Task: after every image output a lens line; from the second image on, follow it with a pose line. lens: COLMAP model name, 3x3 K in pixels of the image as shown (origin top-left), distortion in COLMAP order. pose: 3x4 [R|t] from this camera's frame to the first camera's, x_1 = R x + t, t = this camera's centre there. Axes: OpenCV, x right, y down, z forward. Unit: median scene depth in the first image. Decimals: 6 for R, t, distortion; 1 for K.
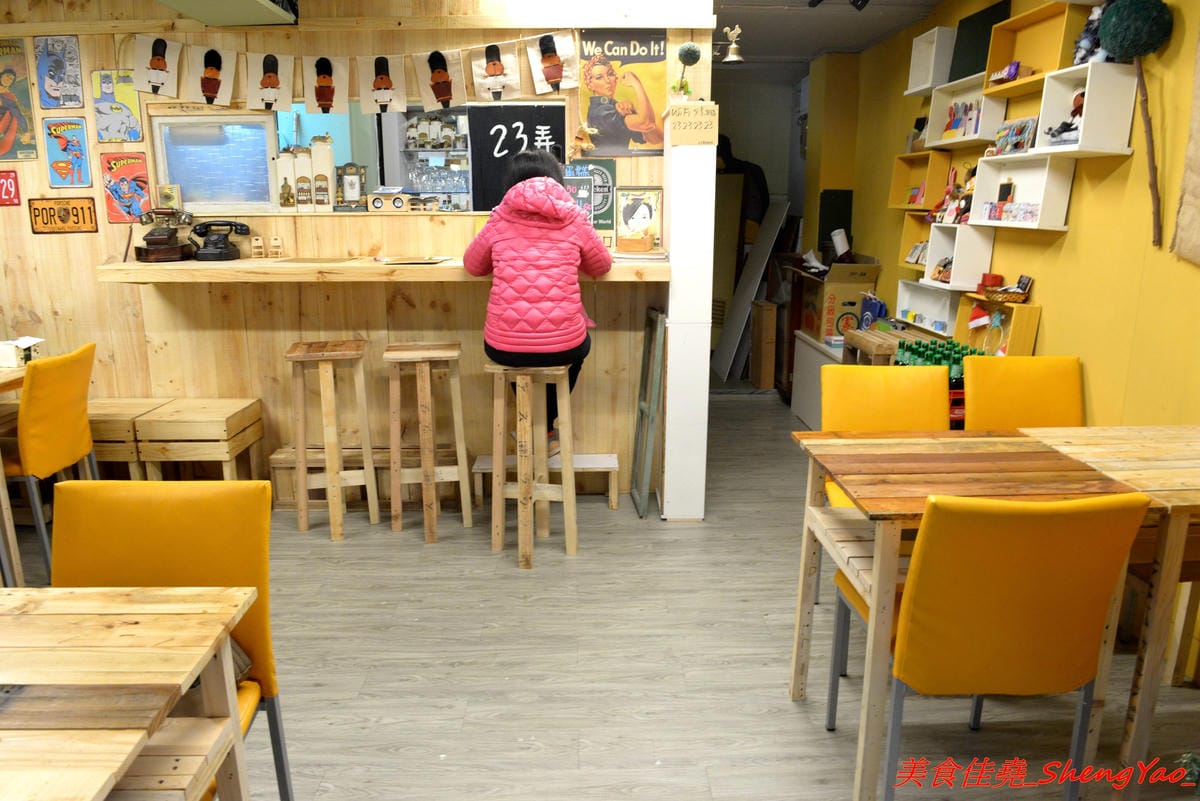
lens RADIAL K [[810.8, 0, 599.7], [0, 810.8, 400.0], [0, 0, 1]] dist [-0.050307, -0.004010]
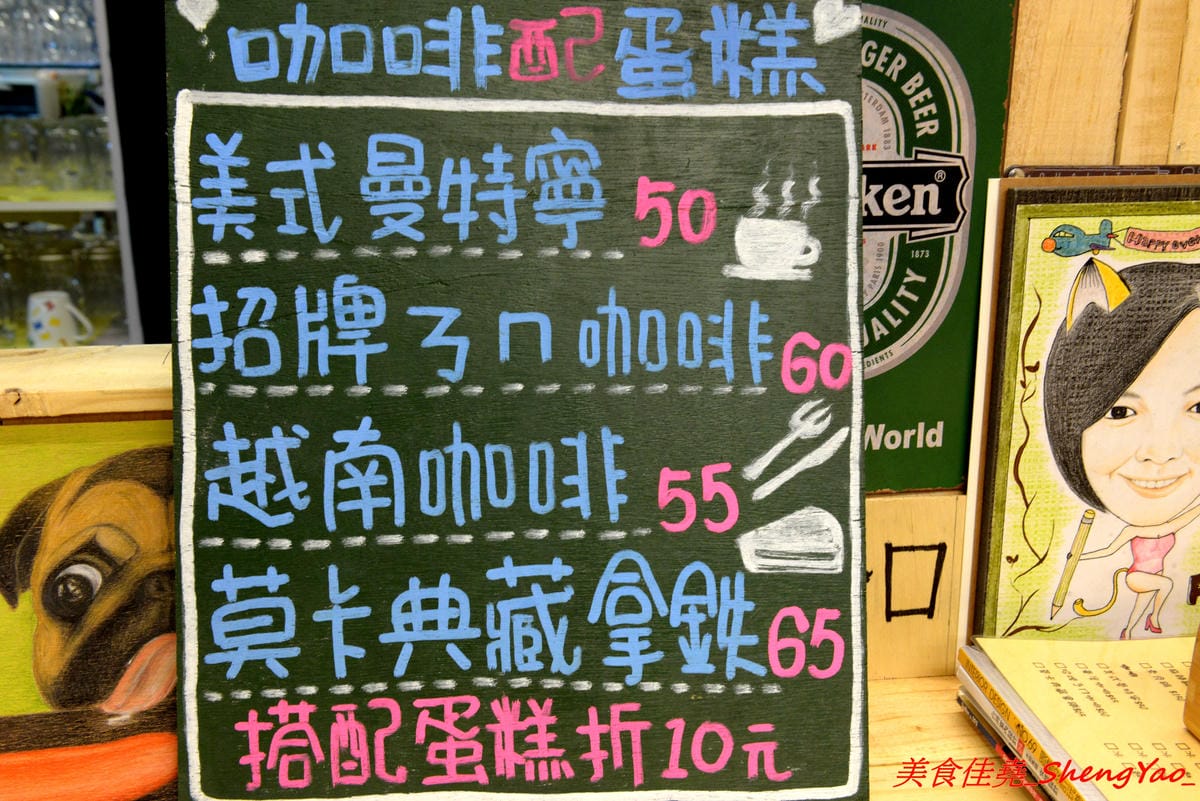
lens RADIAL K [[1300.9, 0, 600.9], [0, 1300.9, 398.6], [0, 0, 1]] dist [0.064536, 0.000000]
pose [[0.986020, 0.043834, -0.160761, -0.010319], [-0.044574, 0.999006, -0.000999, -0.233917], [0.160557, 0.008151, 0.986993, 0.807225]]
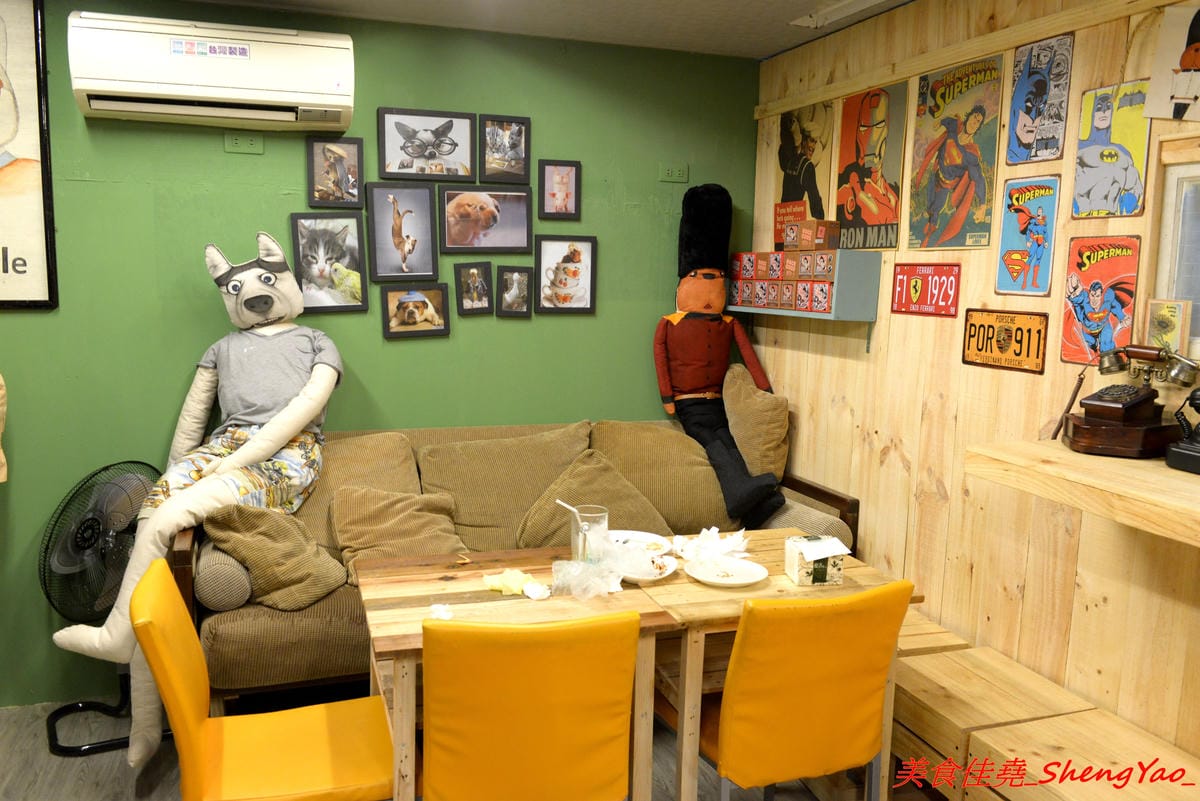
lens RADIAL K [[963.9, 0, 598.8], [0, 963.9, 400.5], [0, 0, 1]] dist [-0.028545, 0.004694]
pose [[0.305862, 0.137705, -0.942065, -0.085402], [-0.240654, 0.968535, 0.063440, -0.164672], [0.921159, 0.207308, 0.329377, 0.497280]]
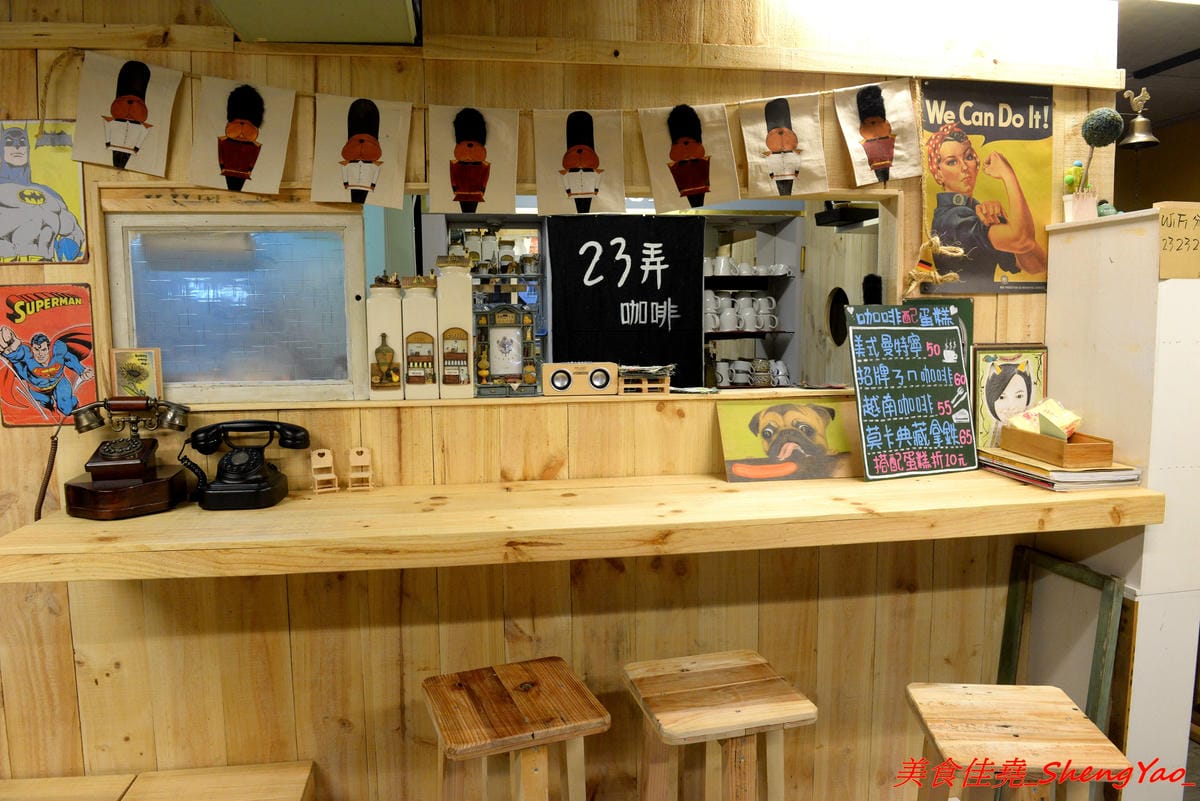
lens RADIAL K [[810.8, 0, 600.7], [0, 810.8, 402.0], [0, 0, 1]] dist [-0.050307, -0.004010]
pose [[0.990025, -0.024119, 0.138812, -0.331751], [0.042946, 0.990012, -0.134280, -0.161461], [-0.134187, 0.138902, 0.981173, 0.488637]]
